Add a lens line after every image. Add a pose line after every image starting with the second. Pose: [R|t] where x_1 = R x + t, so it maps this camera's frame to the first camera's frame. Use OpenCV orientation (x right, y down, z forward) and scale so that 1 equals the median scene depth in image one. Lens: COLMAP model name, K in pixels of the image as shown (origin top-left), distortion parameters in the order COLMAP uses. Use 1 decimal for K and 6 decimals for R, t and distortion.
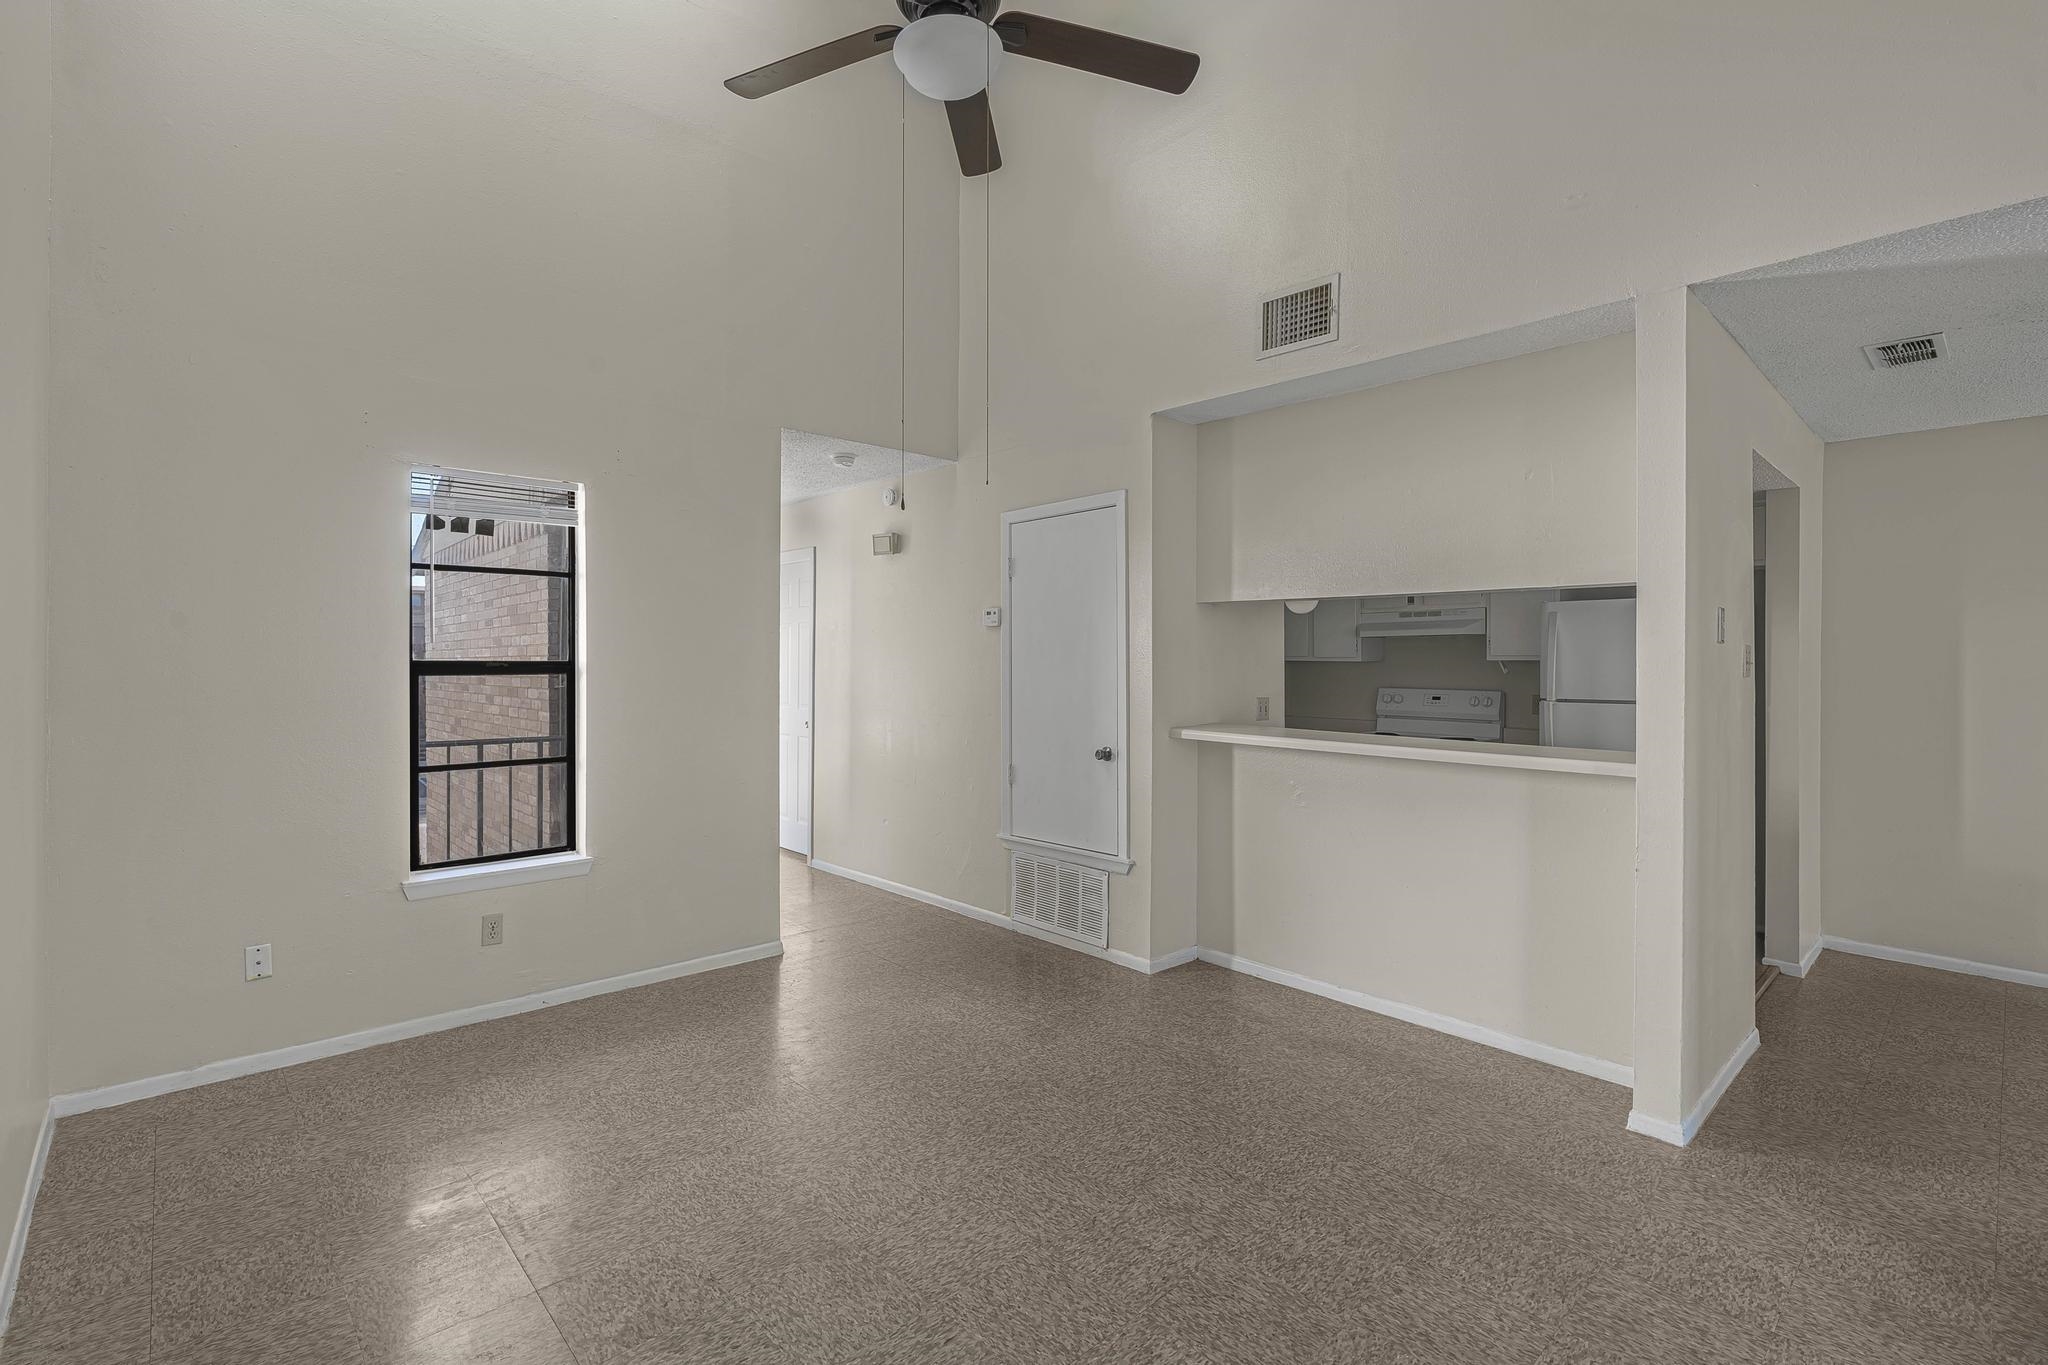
lens RADIAL K [[934.9, 0, 1028.3], [0, 934.9, 665.7], [0, 0, 1]] dist [-0.001375, 0.000785]
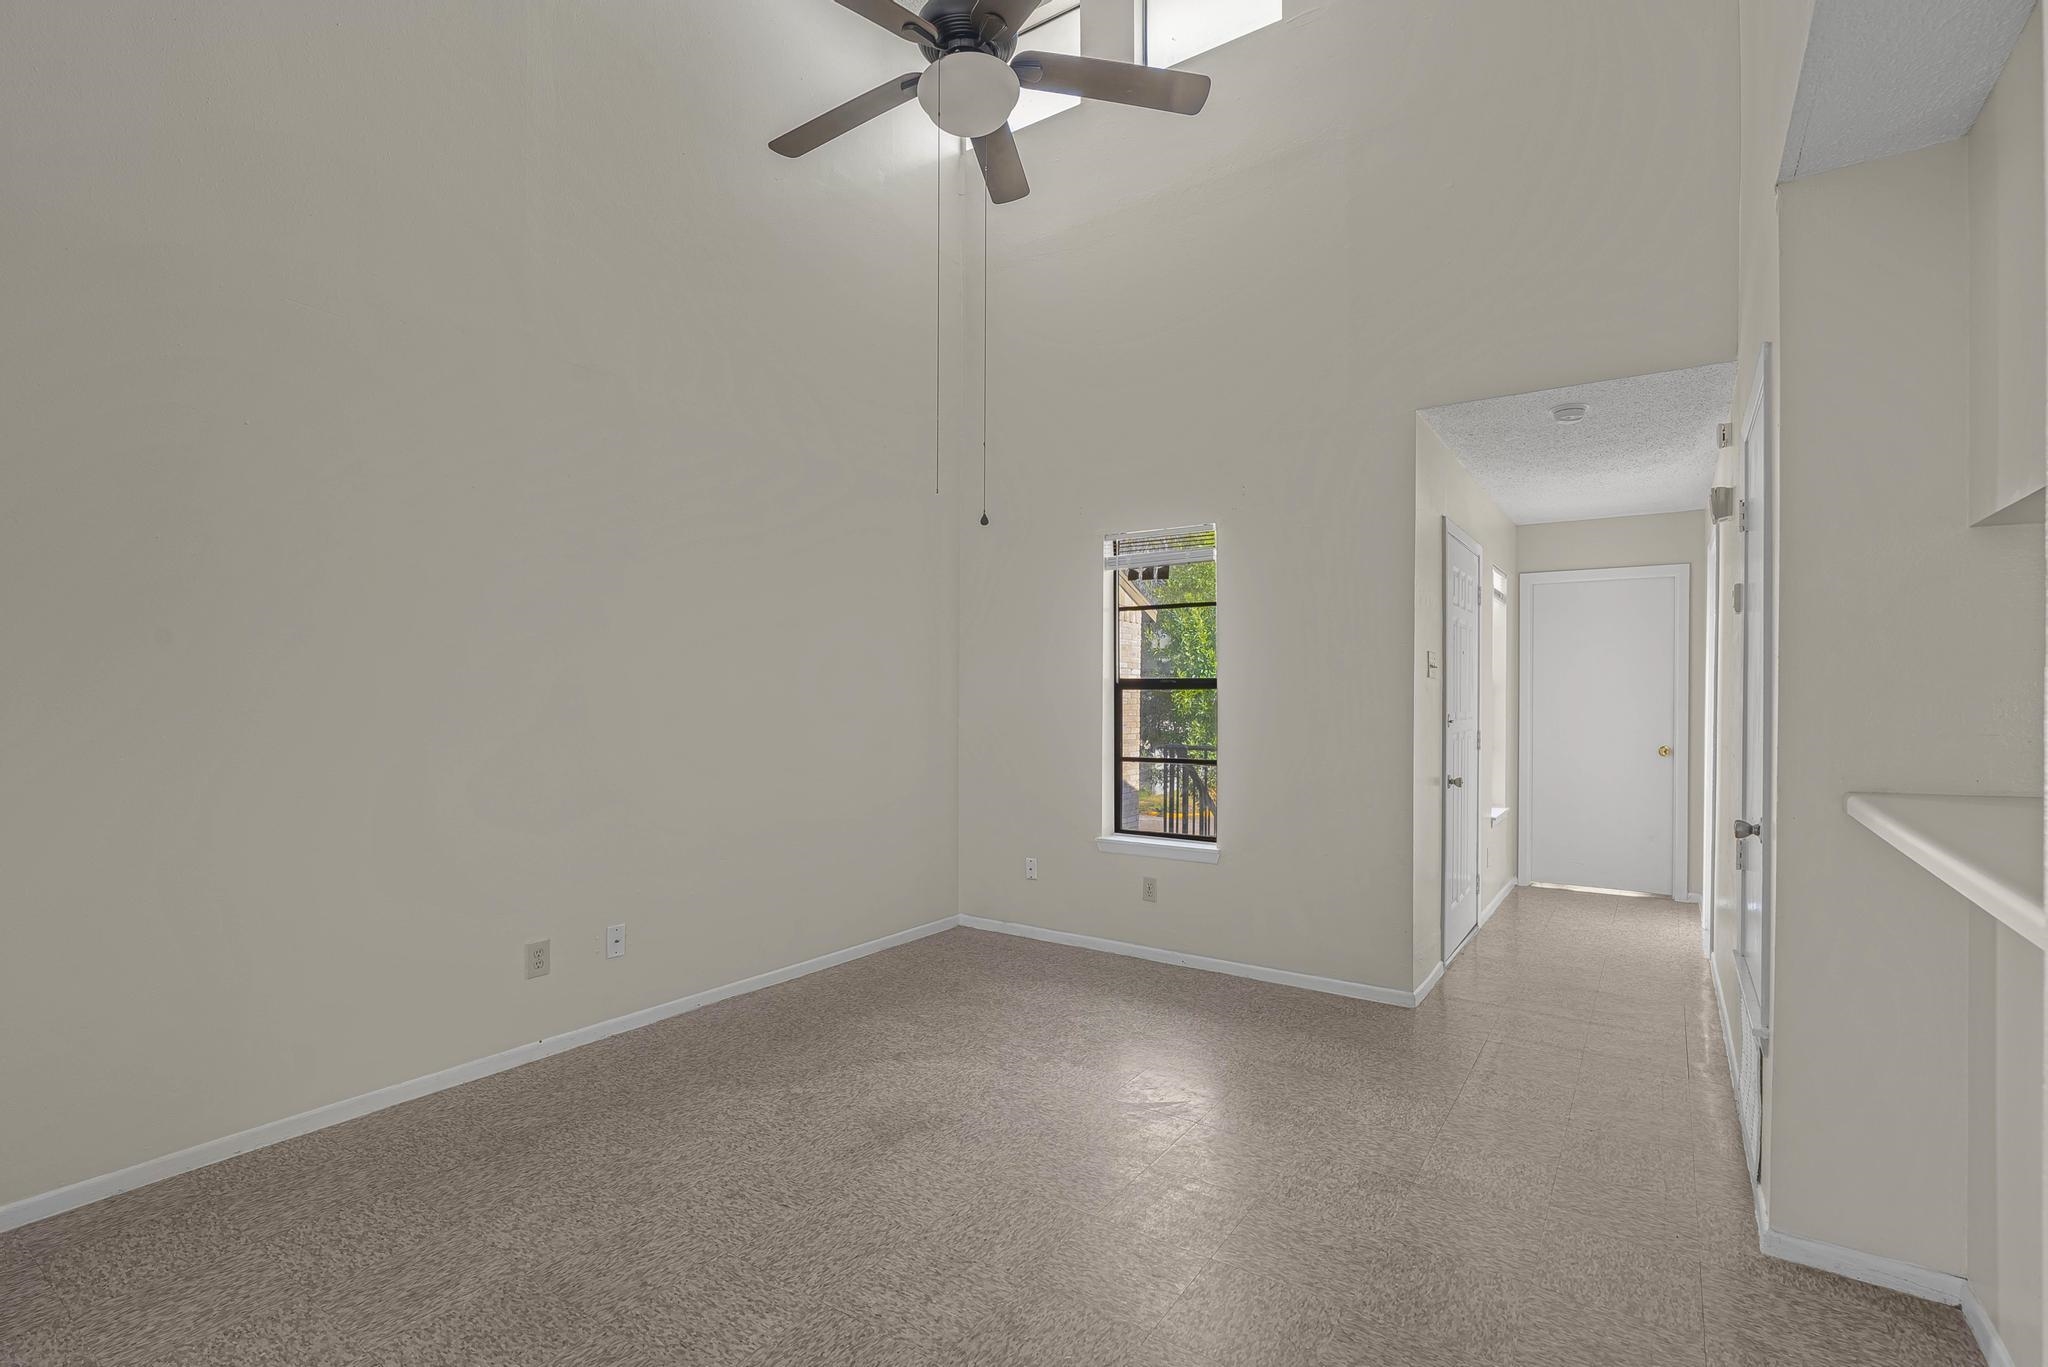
lens RADIAL K [[943.9, 0, 1014.3], [0, 943.9, 687.2], [0, 0, 1]] dist [-0.000372, -0.000128]
pose [[0.214218, -0.010222, -0.976732, 0.601151], [-0.006500, 0.999908, -0.011890, 0.022687], [0.976764, 0.008896, 0.214132, 0.507069]]
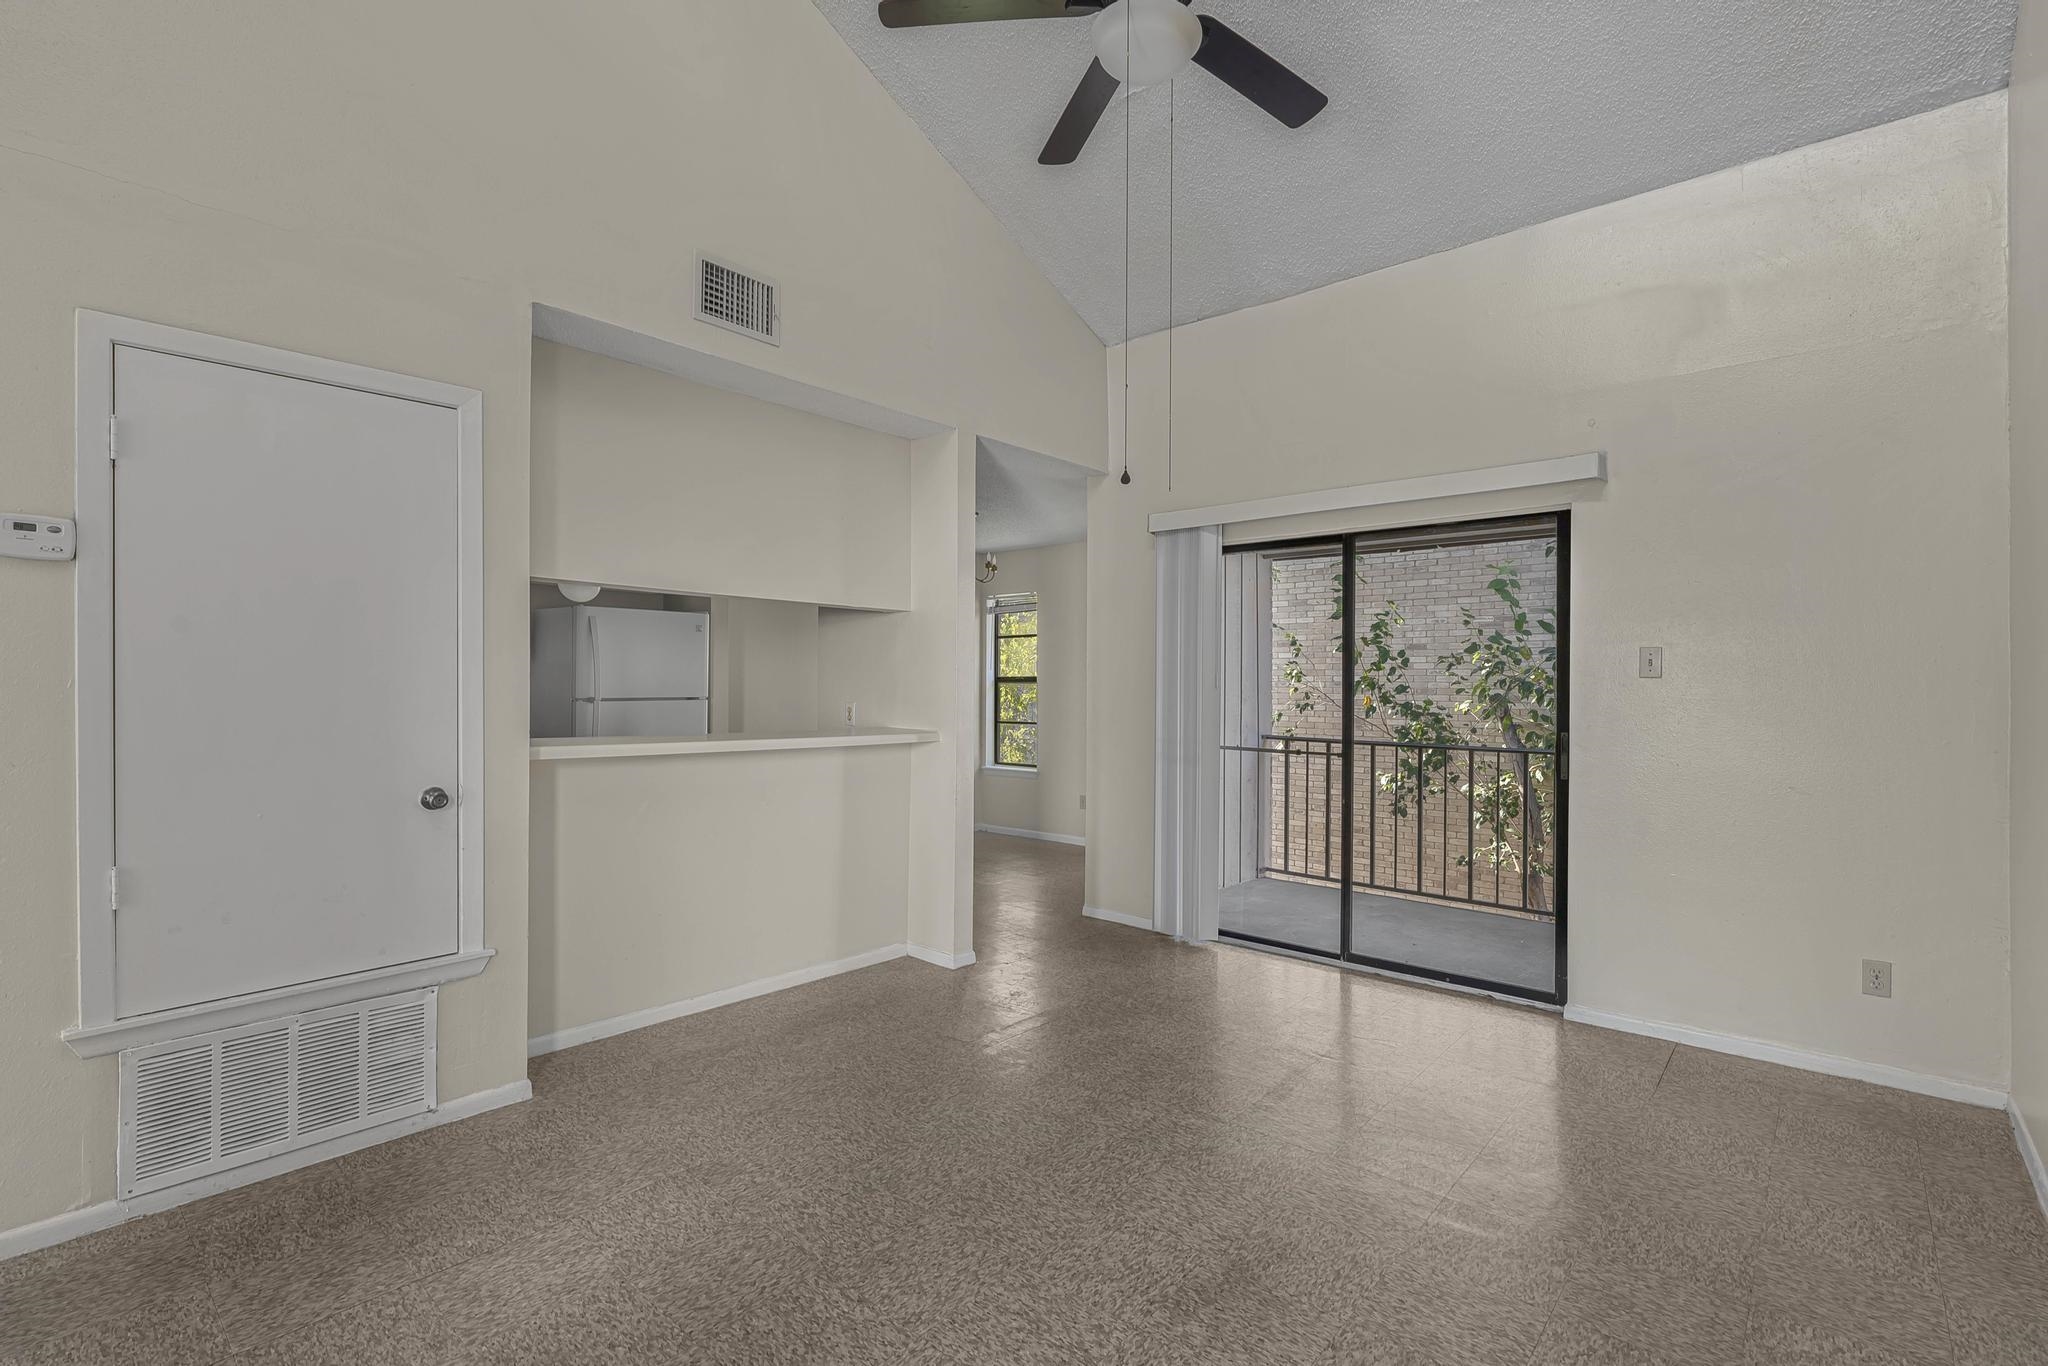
lens RADIAL K [[930.3, 0, 1024.0], [0, 930.3, 683.0], [0, 0, 1]] dist [-0.003461, 0.000032]
pose [[-0.095561, -0.004799, 0.995412, -0.643927], [-0.005860, 0.999974, 0.004259, 0.013608], [-0.995406, -0.005426, -0.095587, 0.749141]]
